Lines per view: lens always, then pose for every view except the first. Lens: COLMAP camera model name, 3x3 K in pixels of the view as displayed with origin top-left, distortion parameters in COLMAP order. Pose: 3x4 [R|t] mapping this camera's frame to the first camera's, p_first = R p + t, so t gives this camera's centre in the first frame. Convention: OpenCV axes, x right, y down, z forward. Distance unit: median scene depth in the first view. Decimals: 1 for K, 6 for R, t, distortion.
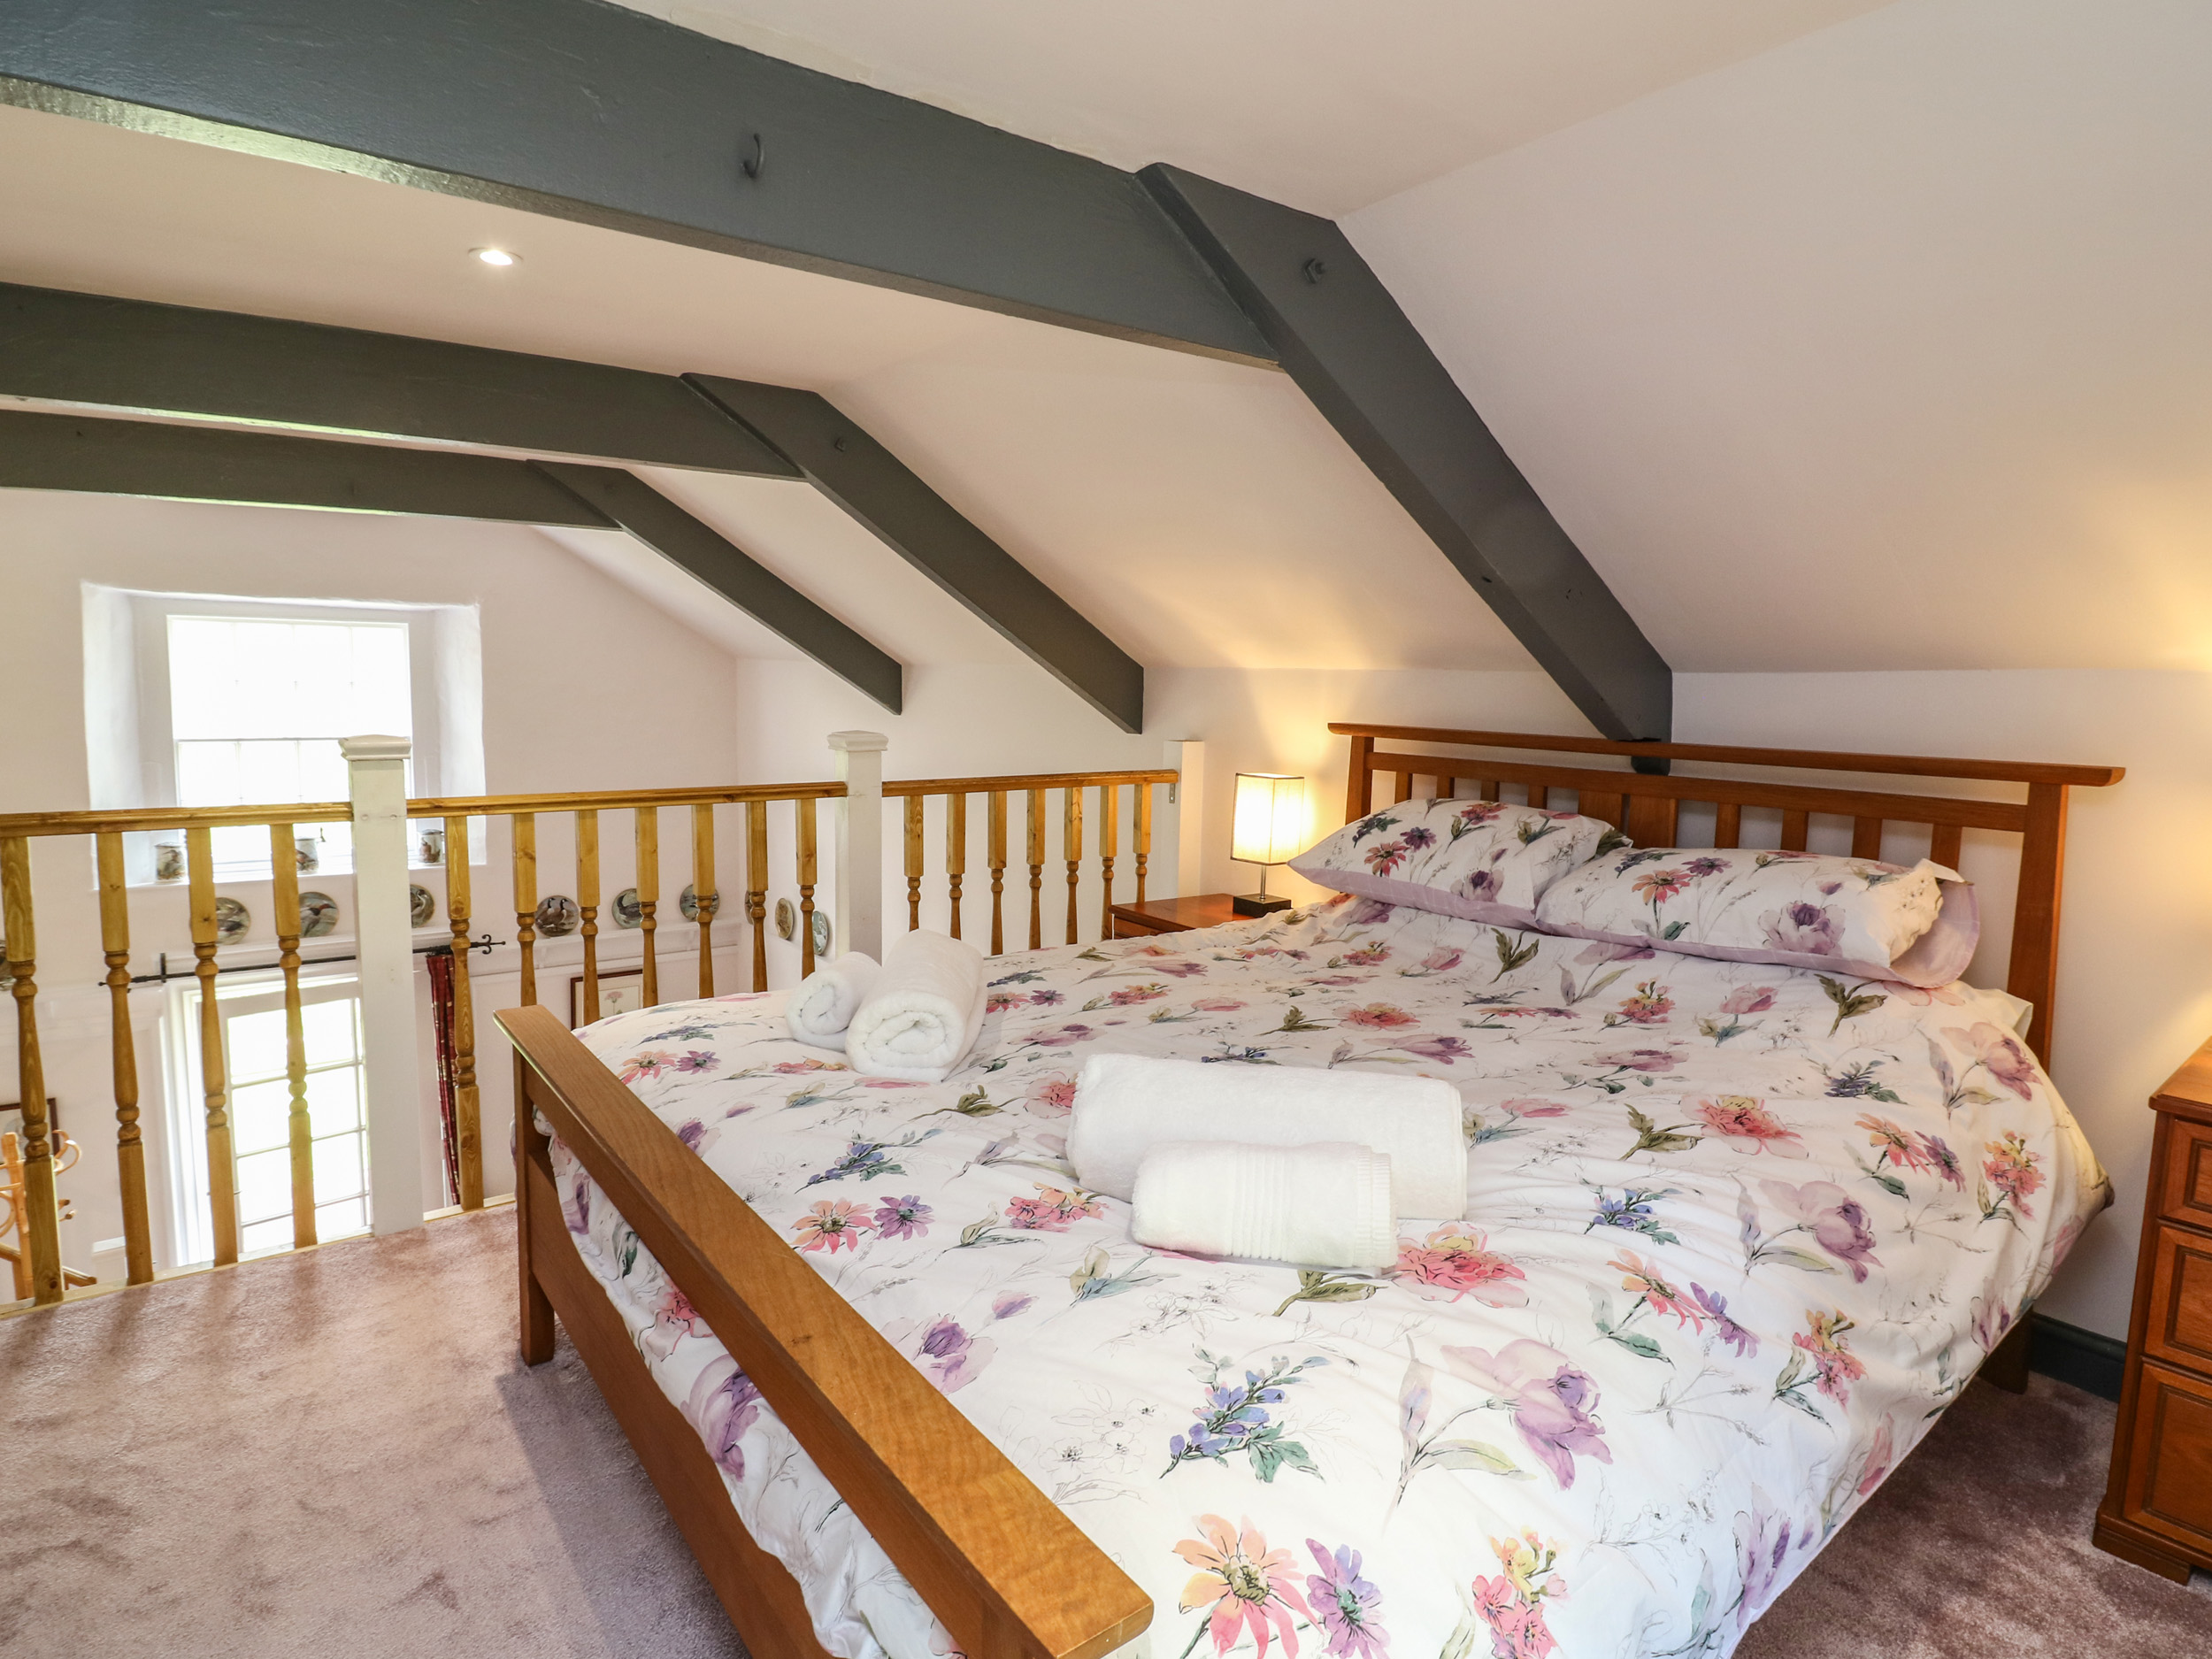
lens RADIAL K [[1121.3, 0, 1135.5], [0, 1121.3, 823.5], [0, 0, 1]] dist [0.003699, -0.017978]
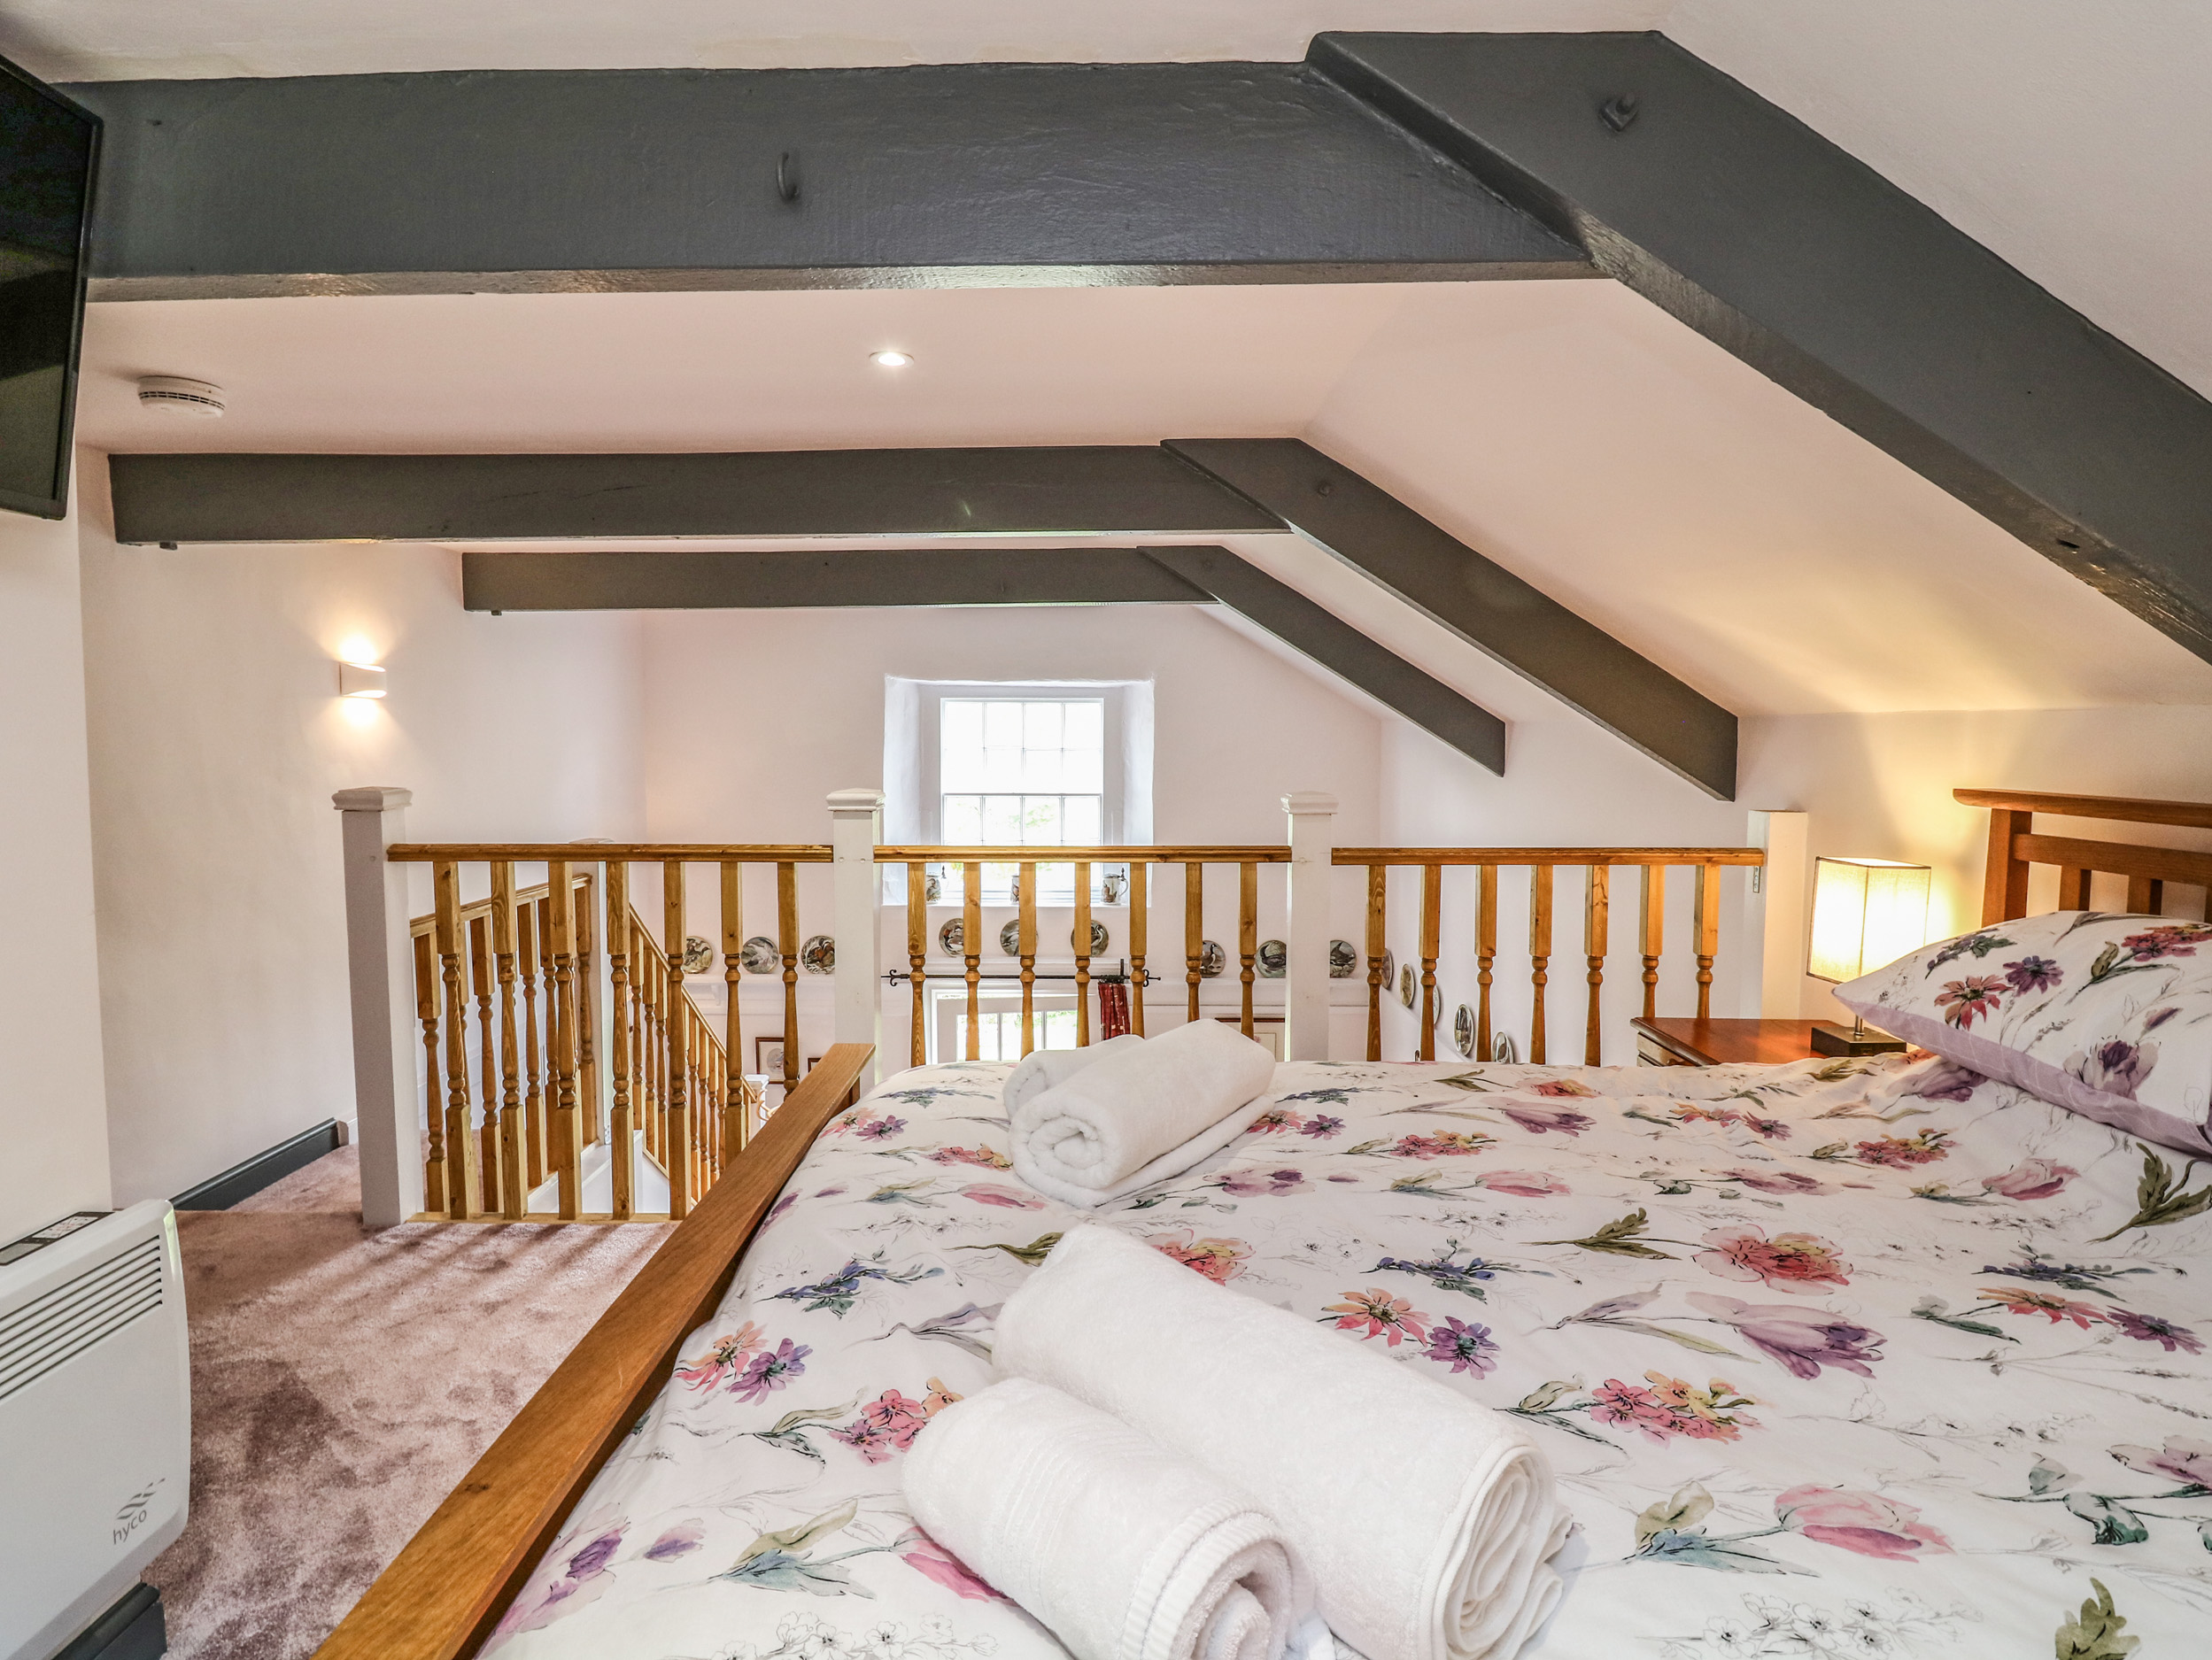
lens RADIAL K [[1121.2, 0, 1135.5], [0, 1121.2, 824.0], [0, 0, 1]] dist [0.003699, -0.017978]
pose [[0.805781, 0.028389, -0.591533, 0.208417], [-0.061351, 0.997478, -0.035699, -0.016798], [0.589028, 0.065057, 0.805490, 0.199504]]
